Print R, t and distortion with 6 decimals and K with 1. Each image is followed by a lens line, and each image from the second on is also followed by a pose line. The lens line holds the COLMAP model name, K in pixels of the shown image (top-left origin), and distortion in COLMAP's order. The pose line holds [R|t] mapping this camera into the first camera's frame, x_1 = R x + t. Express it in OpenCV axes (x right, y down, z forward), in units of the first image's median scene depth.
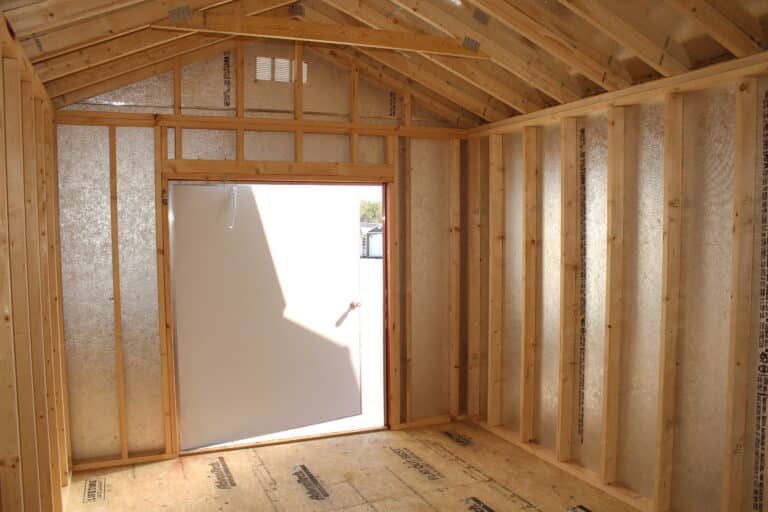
lens RADIAL K [[645.8, 0, 389.4], [0, 645.8, 256.9], [0, 0, 1]] dist [-0.136434, 0.043739]
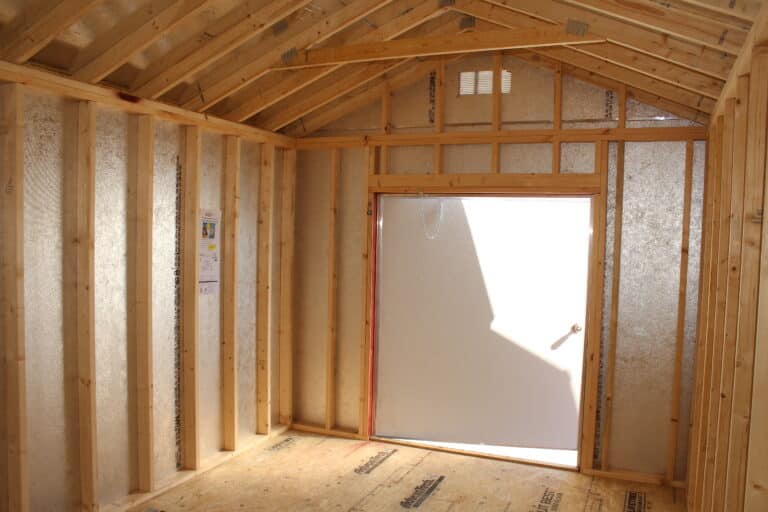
lens RADIAL K [[645.8, 0, 388.2], [0, 645.8, 256.1], [0, 0, 1]] dist [-0.136434, 0.043739]
pose [[0.689794, 0.051040, -0.722204, 0.471393], [-0.068470, 0.997640, 0.005108, -0.016084], [0.720761, 0.045926, 0.691661, 0.213018]]
